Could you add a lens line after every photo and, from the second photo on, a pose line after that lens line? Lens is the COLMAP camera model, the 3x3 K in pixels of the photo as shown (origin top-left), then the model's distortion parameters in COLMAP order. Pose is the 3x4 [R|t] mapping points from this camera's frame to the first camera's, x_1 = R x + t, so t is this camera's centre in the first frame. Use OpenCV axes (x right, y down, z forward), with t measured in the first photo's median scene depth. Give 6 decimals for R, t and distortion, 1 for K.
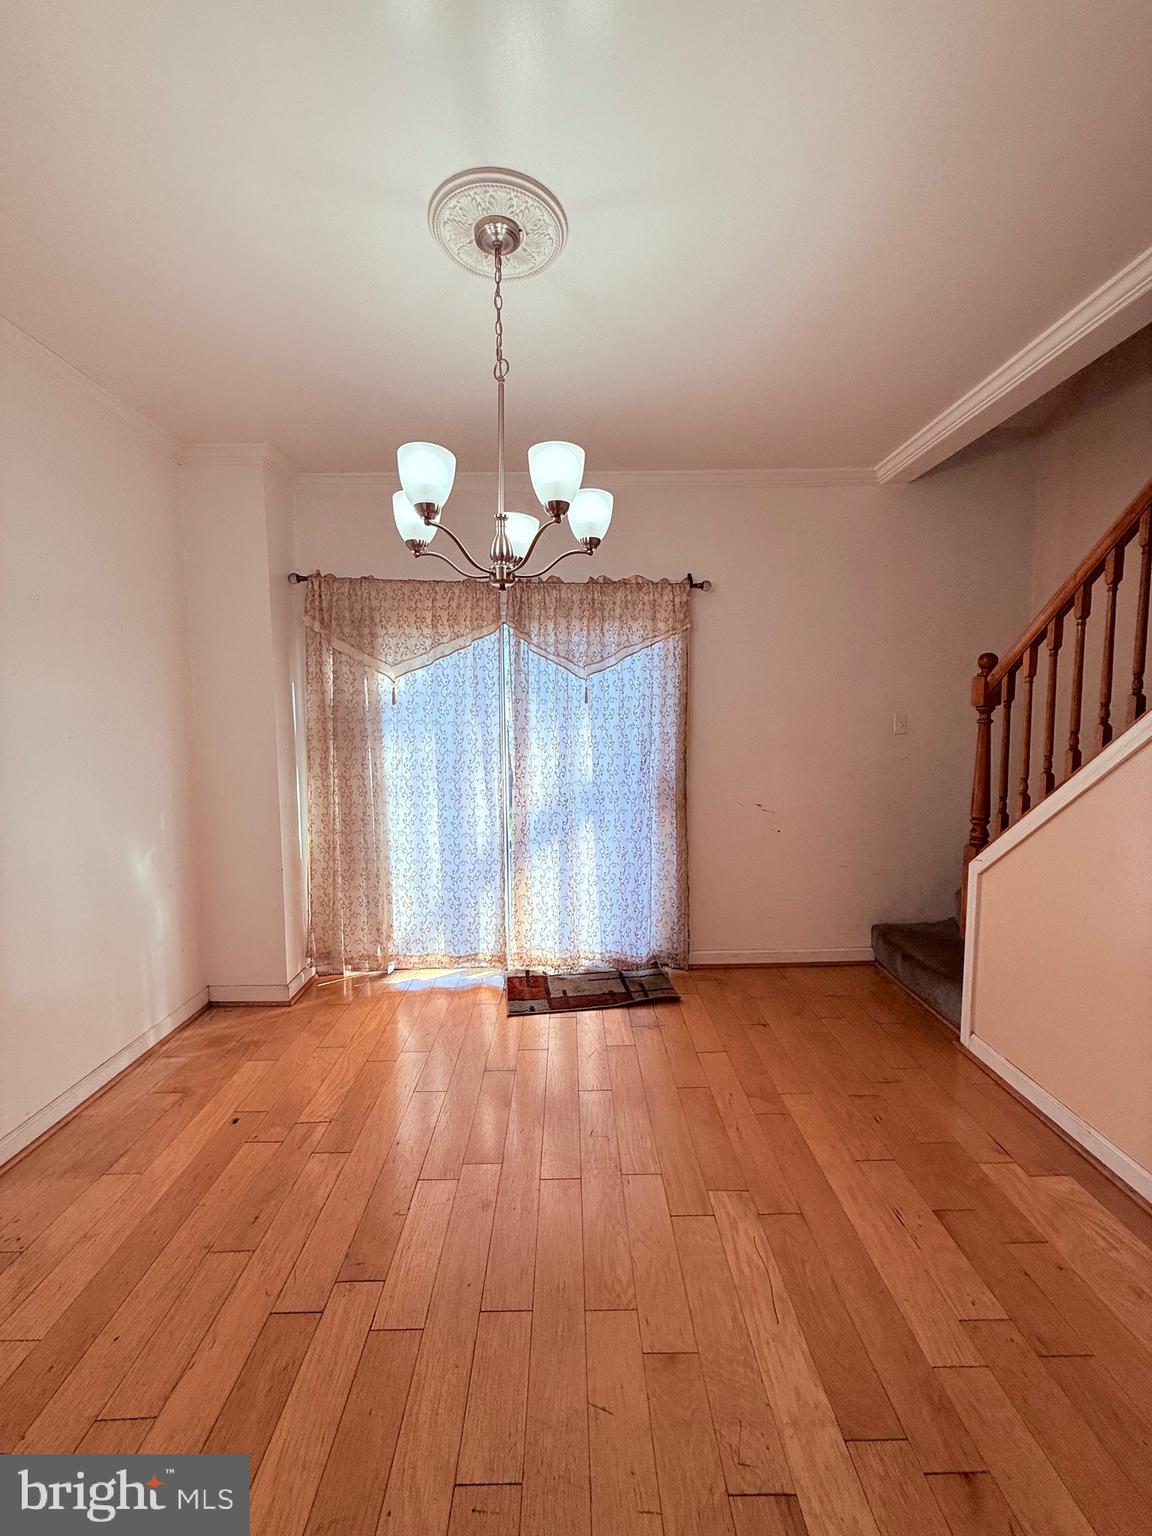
lens RADIAL K [[611.7, 0, 575.2], [0, 611.7, 766.7], [0, 0, 1]] dist [-0.000822, -0.000020]
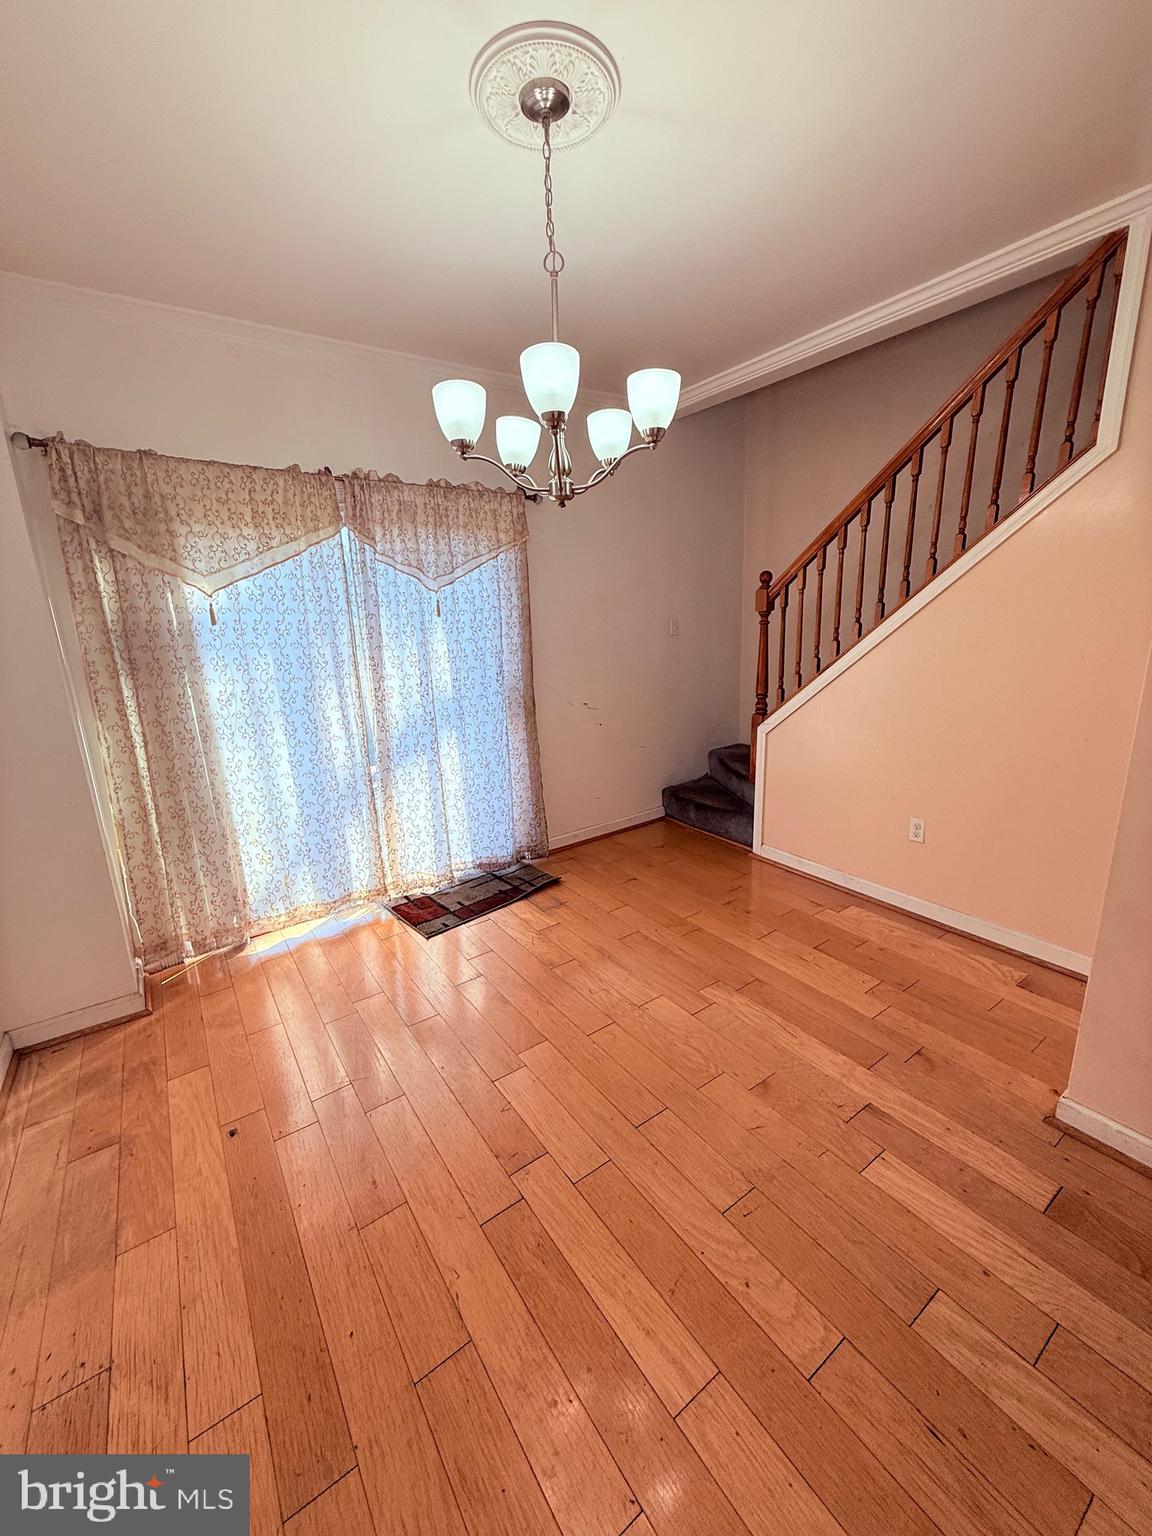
lens RADIAL K [[611.7, 0, 577.0], [0, 611.7, 768.4], [0, 0, 1]] dist [-0.000822, -0.000020]
pose [[0.826943, -0.160730, 0.538824, -0.368253], [0.078328, 0.981860, 0.172674, -0.018667], [-0.556803, -0.100587, 0.824532, 0.057231]]
